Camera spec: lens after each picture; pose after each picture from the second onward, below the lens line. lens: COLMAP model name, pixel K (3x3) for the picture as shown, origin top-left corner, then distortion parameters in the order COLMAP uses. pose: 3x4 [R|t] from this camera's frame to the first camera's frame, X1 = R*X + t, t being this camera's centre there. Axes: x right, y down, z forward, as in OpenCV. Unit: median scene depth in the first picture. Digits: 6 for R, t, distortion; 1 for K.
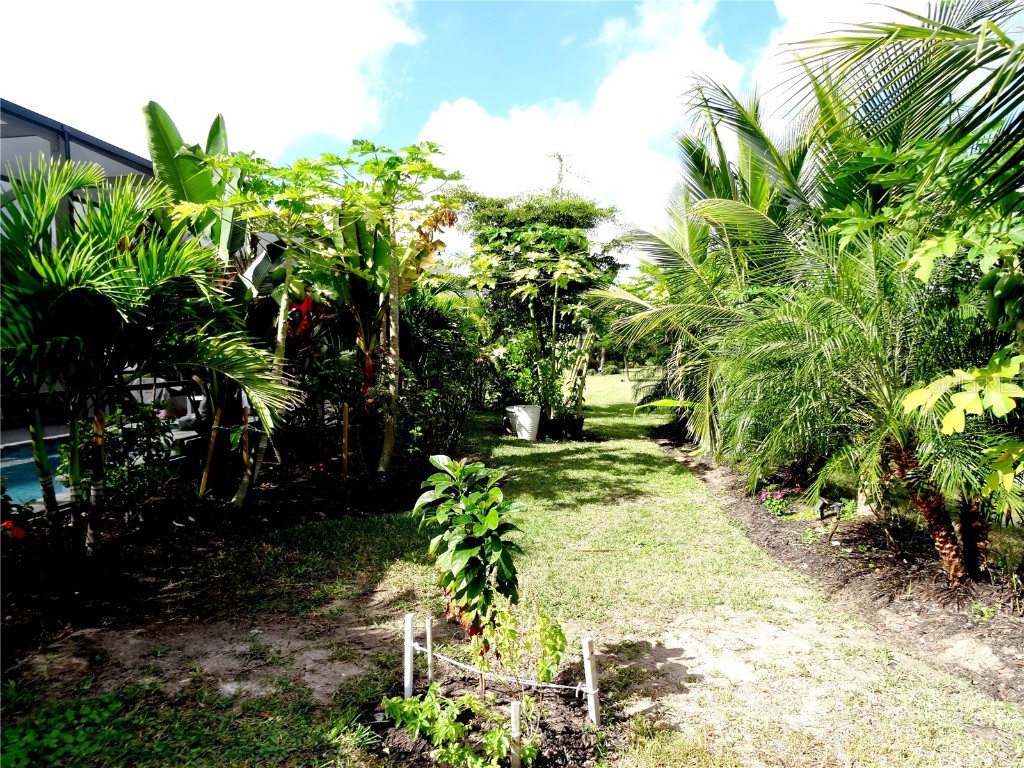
lens RADIAL K [[734.7, 0, 507.1], [0, 734.7, 383.1], [0, 0, 1]] dist [0.001669, -0.000959]
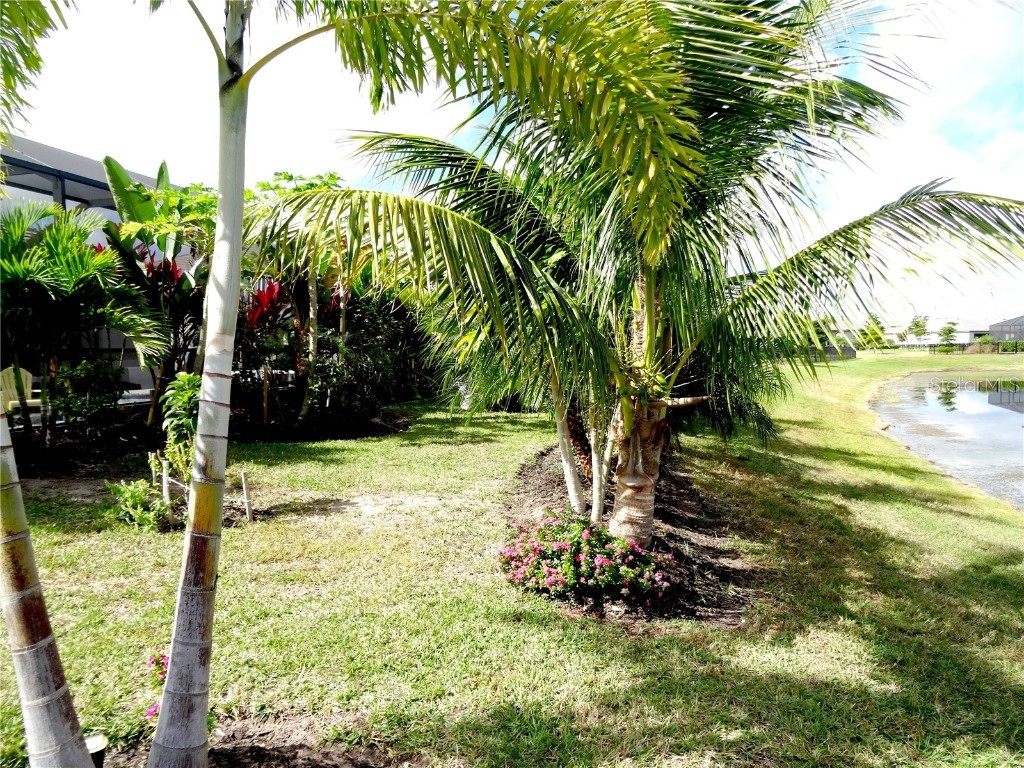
lens RADIAL K [[734.7, 0, 511.4], [0, 734.7, 387.4], [0, 0, 1]] dist [0.001669, -0.000959]
pose [[0.991362, 0.017707, -0.129953, 0.339531], [-0.016704, 0.999822, 0.008801, 0.039209], [0.130086, -0.006555, 0.991481, -0.242699]]
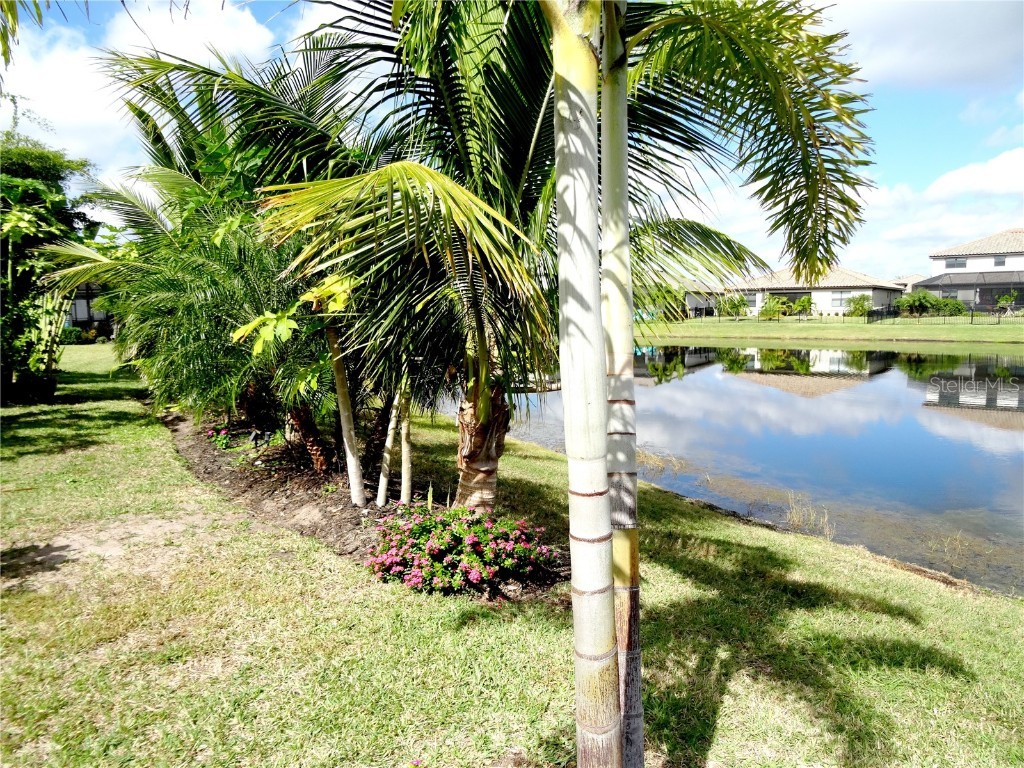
lens RADIAL K [[734.7, 0, 512.6], [0, 734.7, 385.3], [0, 0, 1]] dist [0.001669, -0.000959]
pose [[0.824157, -0.042384, 0.564773, 0.072769], [0.018248, 0.998665, 0.048317, 0.024499], [-0.566067, -0.029515, 0.823831, -0.169077]]
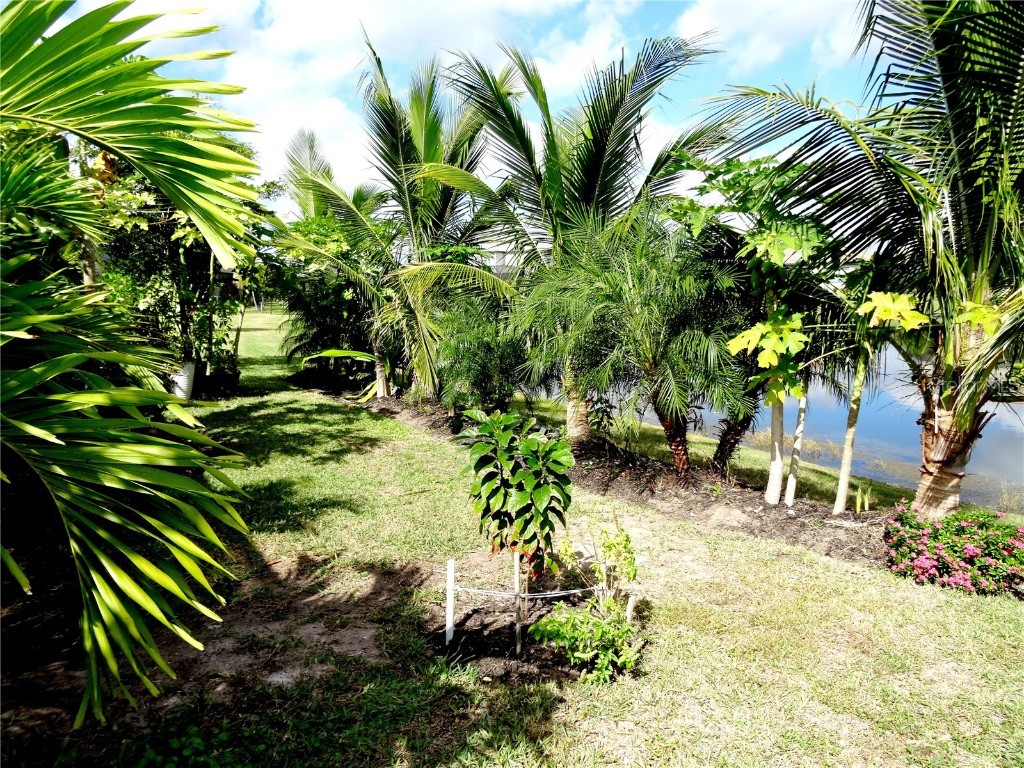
lens RADIAL K [[734.7, 0, 508.0], [0, 734.7, 384.1], [0, 0, 1]] dist [0.001669, -0.000959]
pose [[0.806027, -0.062647, 0.588554, -0.251367], [0.019547, 0.996658, 0.079315, -0.009041], [-0.591556, -0.052426, 0.804558, 0.039343]]
